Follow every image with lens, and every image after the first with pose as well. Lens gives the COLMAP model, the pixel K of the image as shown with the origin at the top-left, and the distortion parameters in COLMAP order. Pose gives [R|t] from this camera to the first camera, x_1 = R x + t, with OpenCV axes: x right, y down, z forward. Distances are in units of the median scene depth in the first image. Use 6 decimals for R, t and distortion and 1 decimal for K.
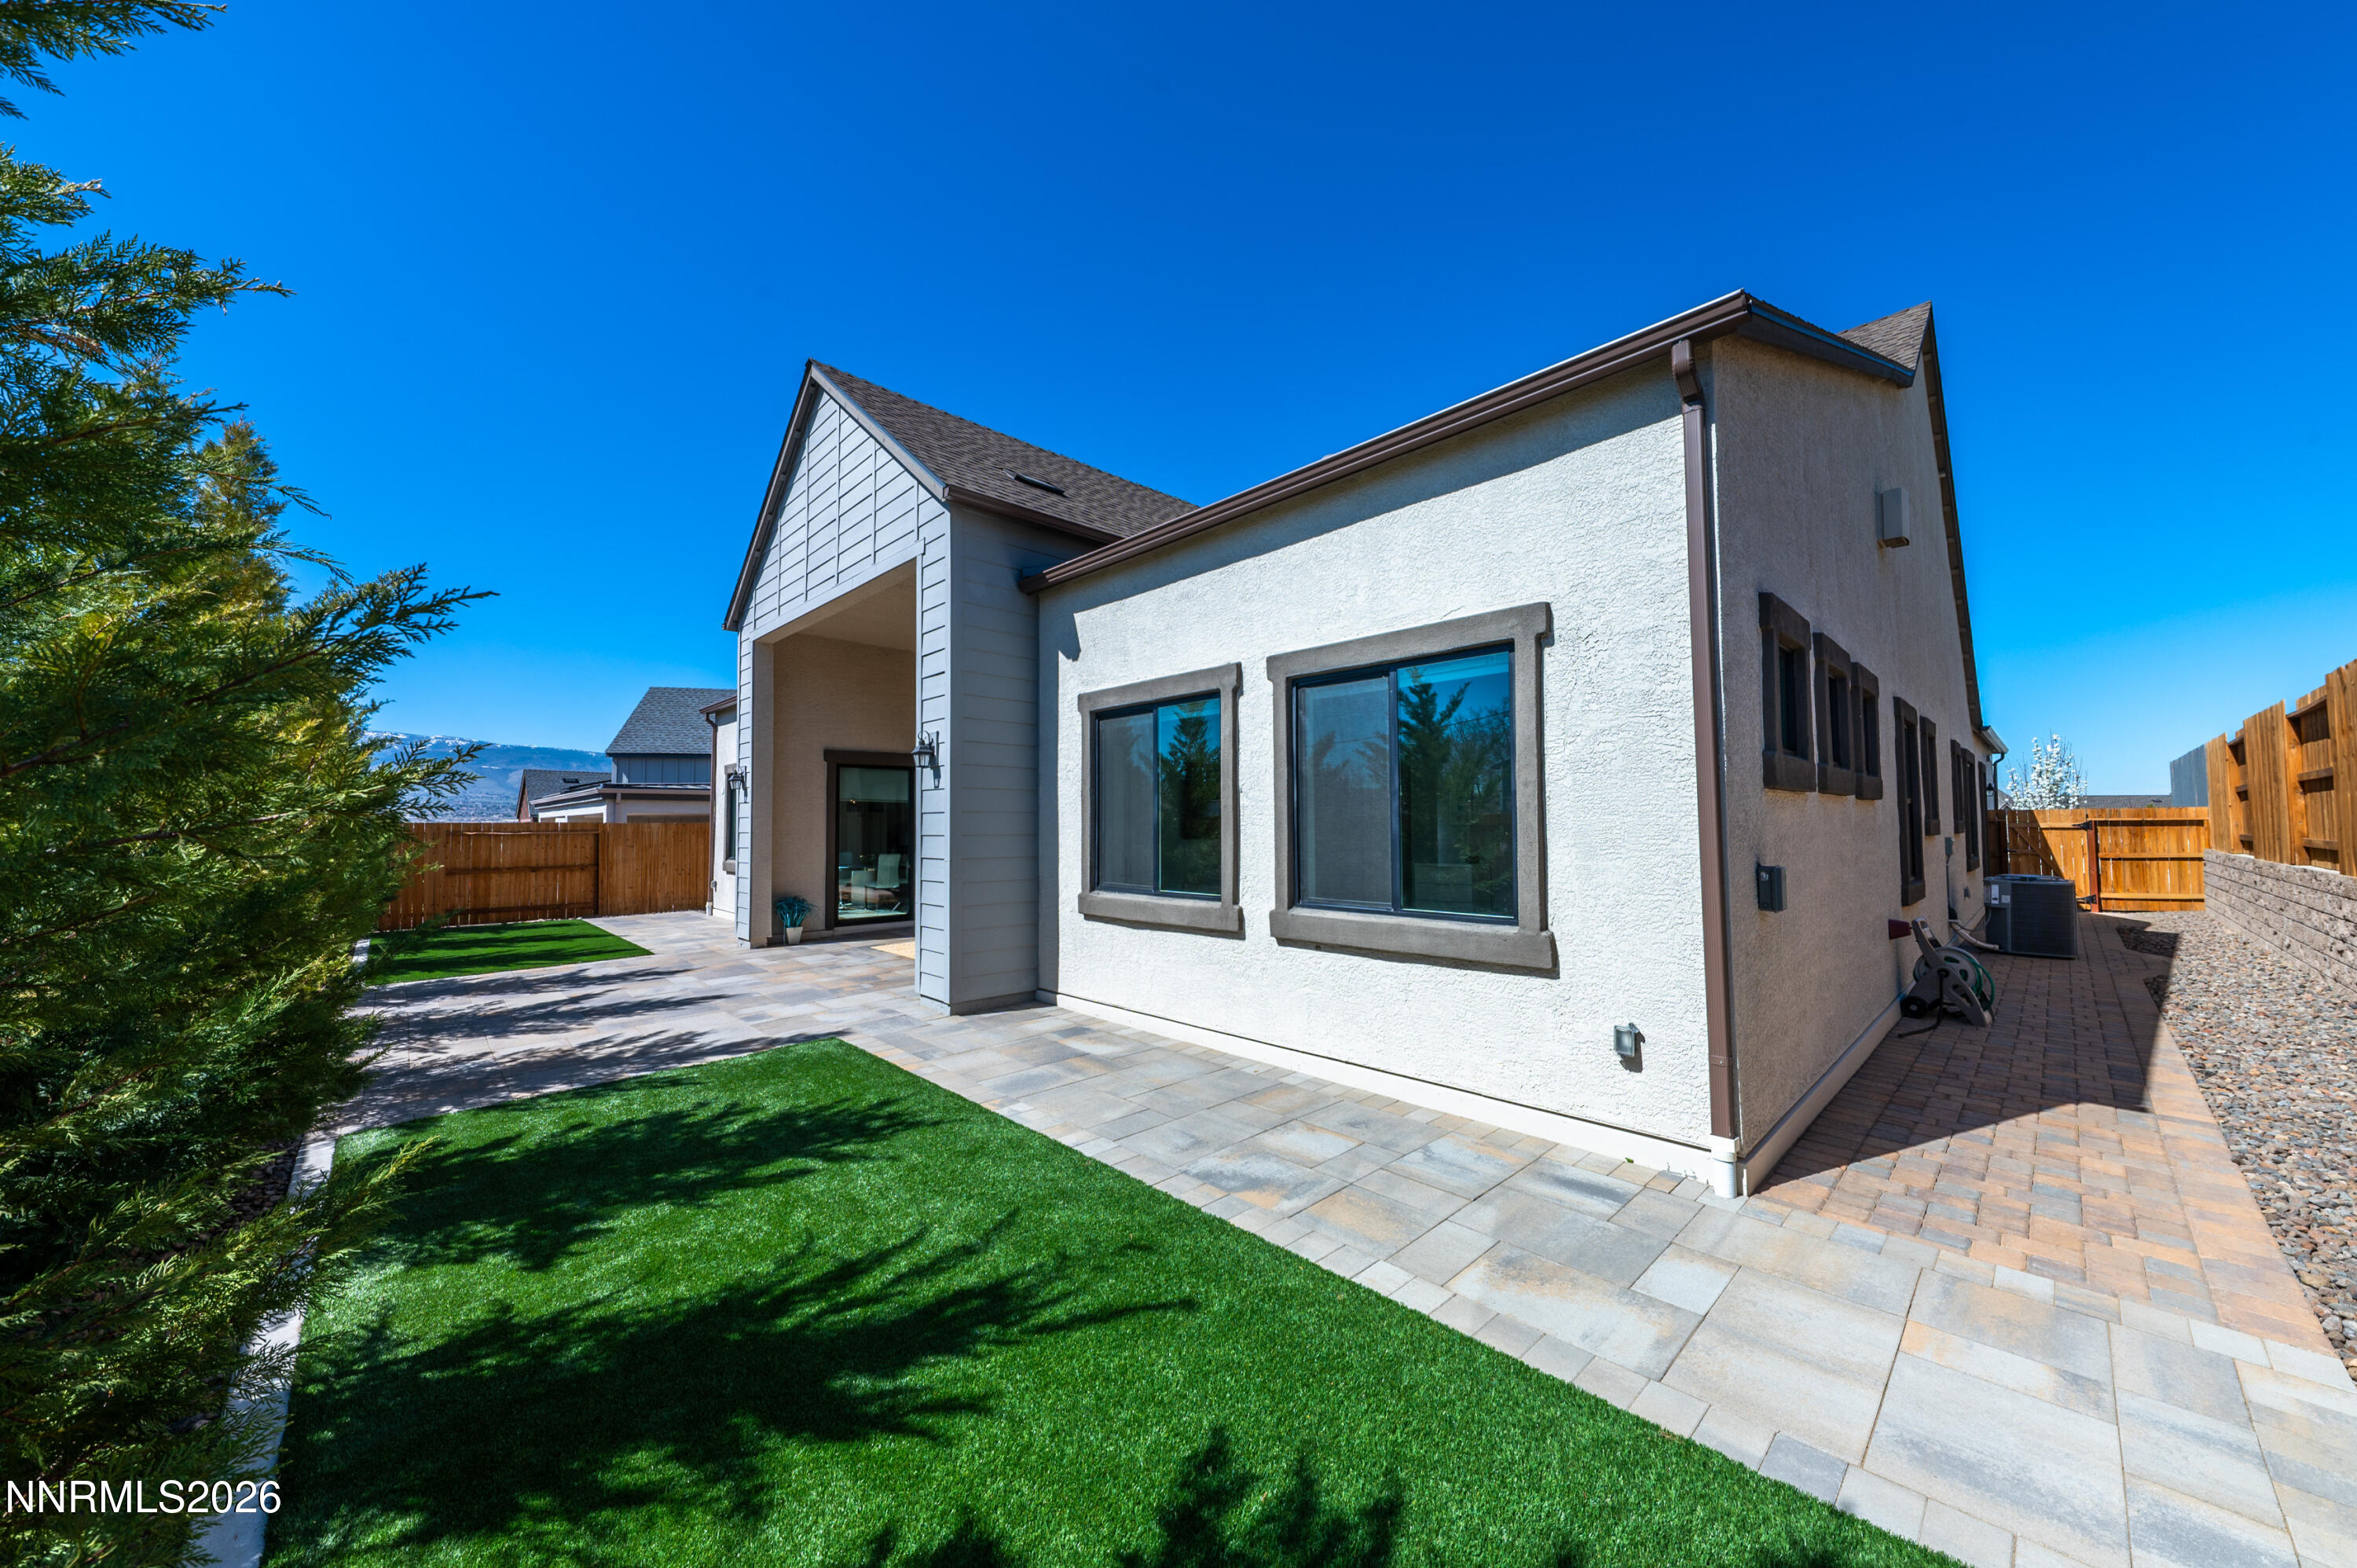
lens RADIAL K [[823.0, 0, 1178.5], [0, 823.0, 784.0], [0, 0, 1]] dist [-0.000350, -0.007733]
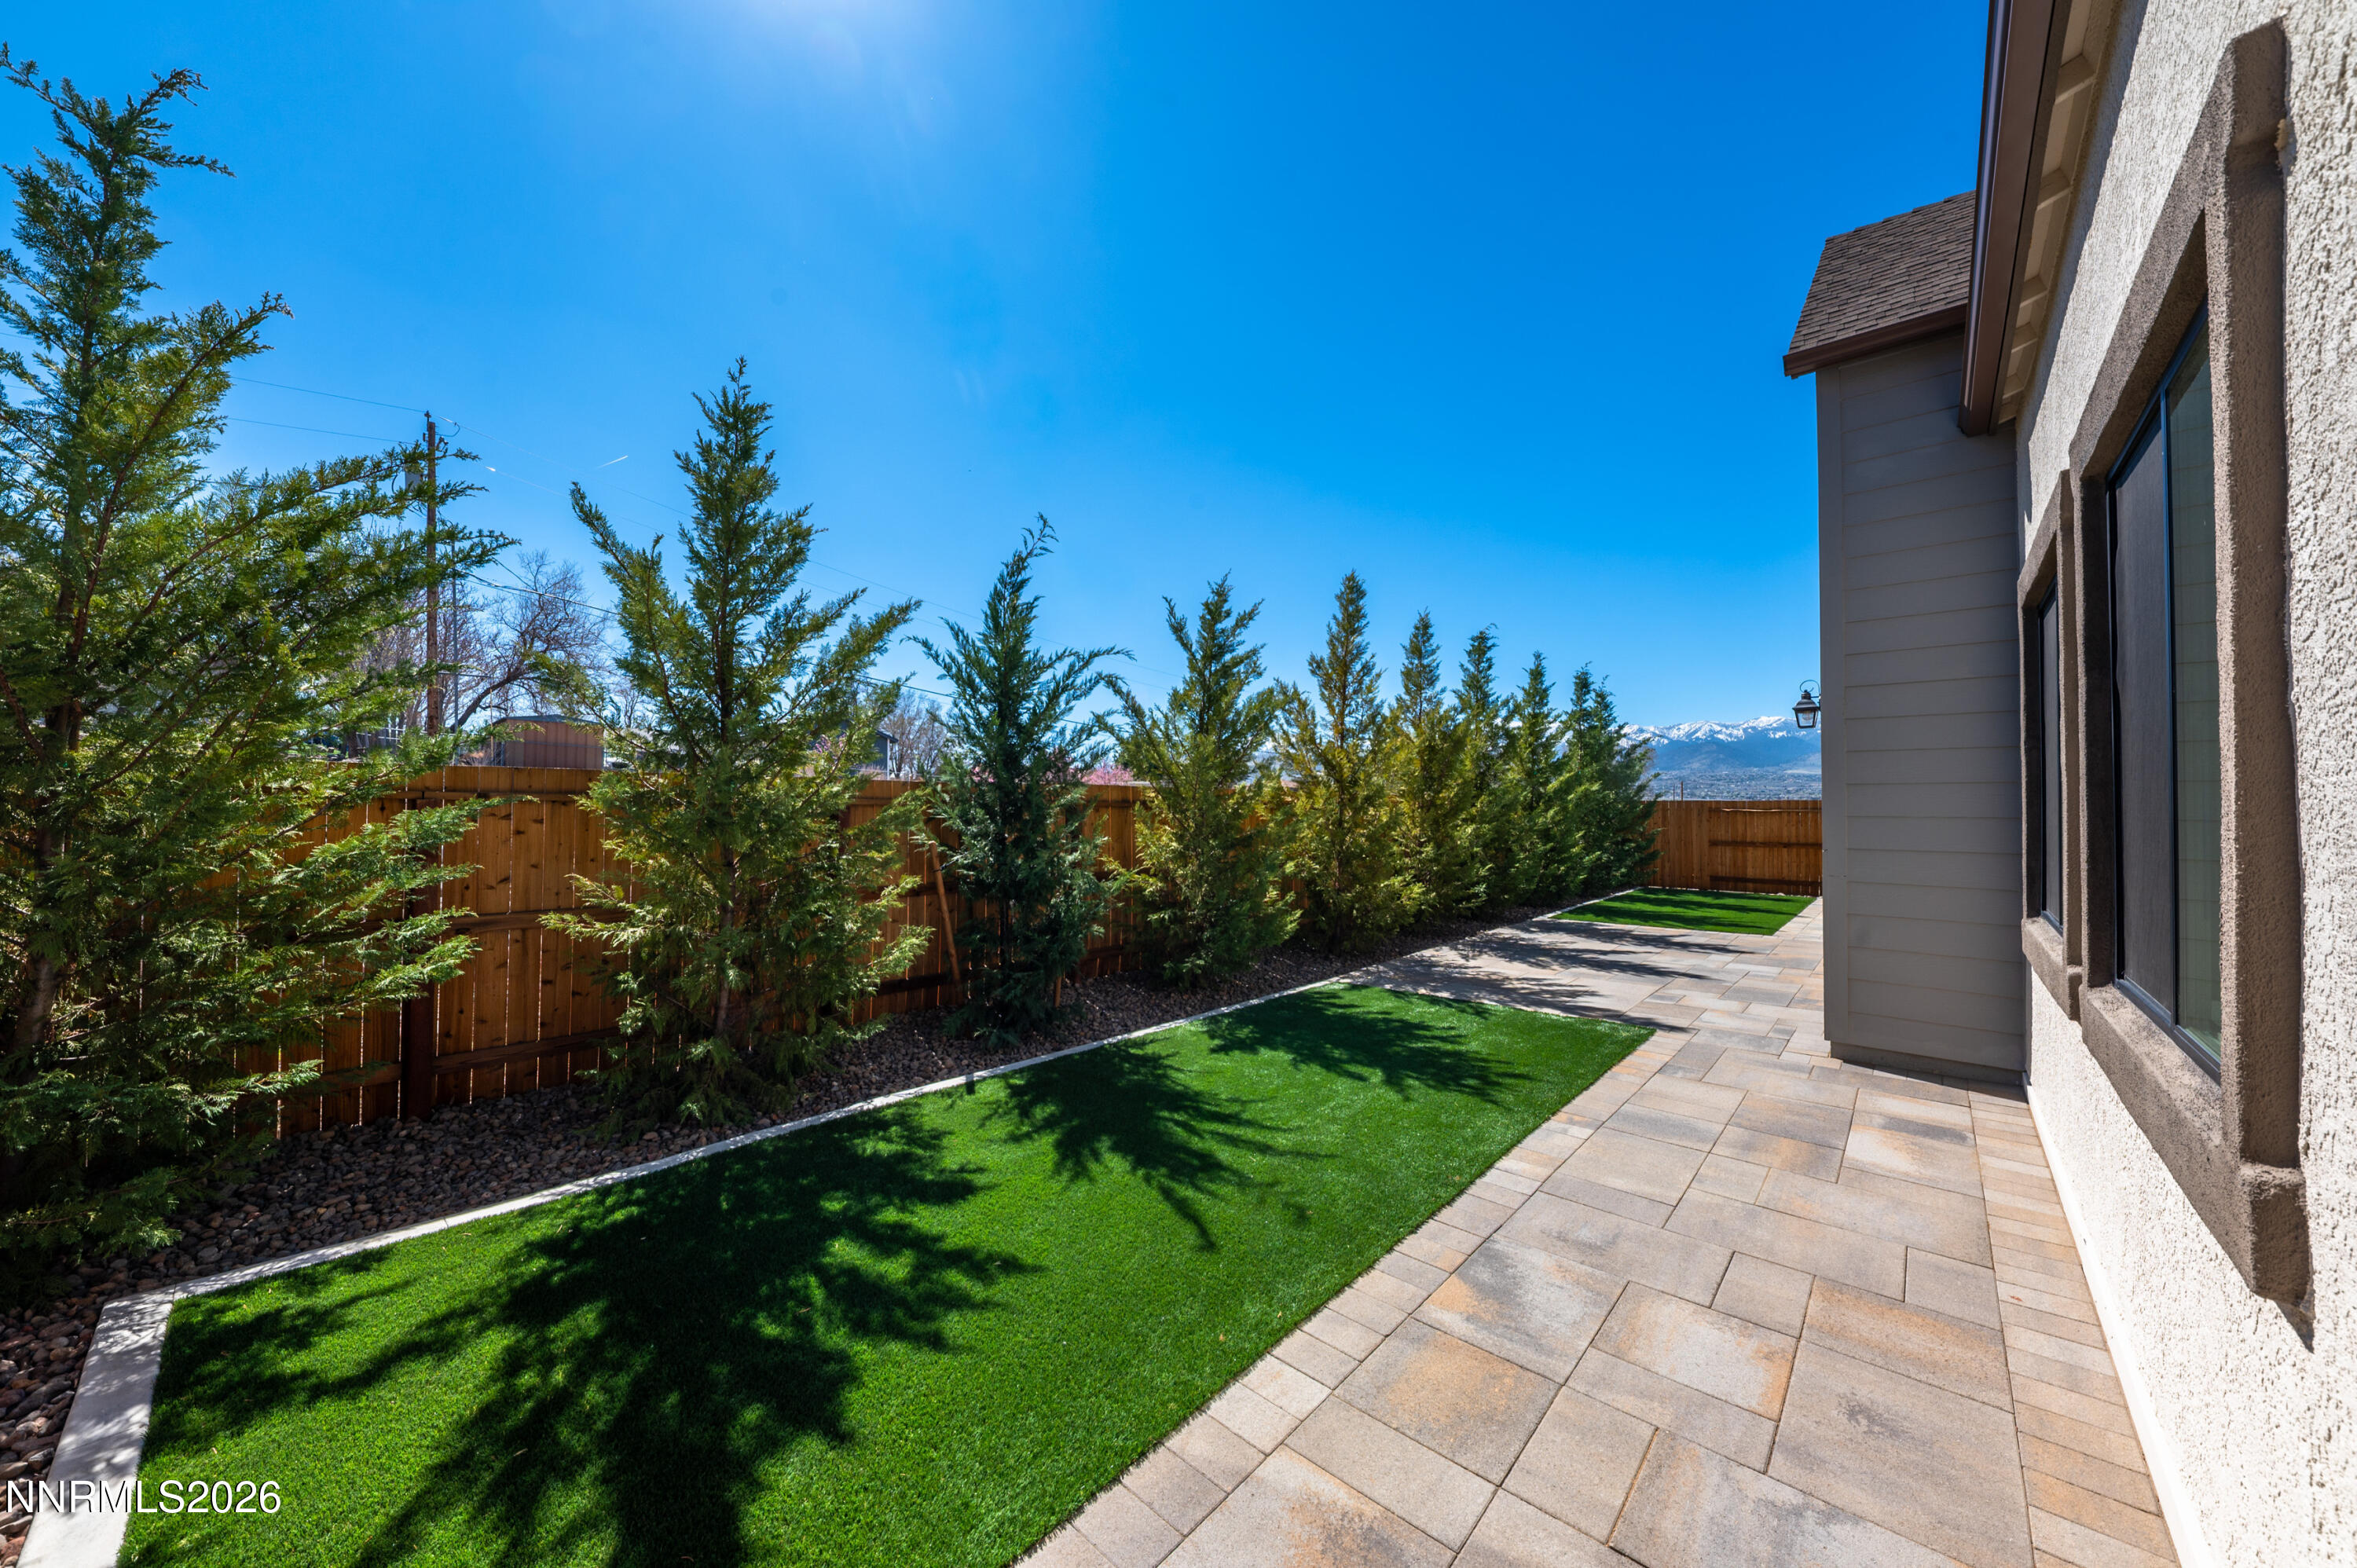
lens RADIAL K [[823.0, 0, 1178.5], [0, 823.0, 784.0], [0, 0, 1]] dist [-0.000350, -0.007733]
pose [[0.066976, -0.015380, -0.997636, 0.730736], [0.040847, 0.999085, -0.012660, 0.030716], [0.996918, -0.039903, 0.067543, 0.624485]]
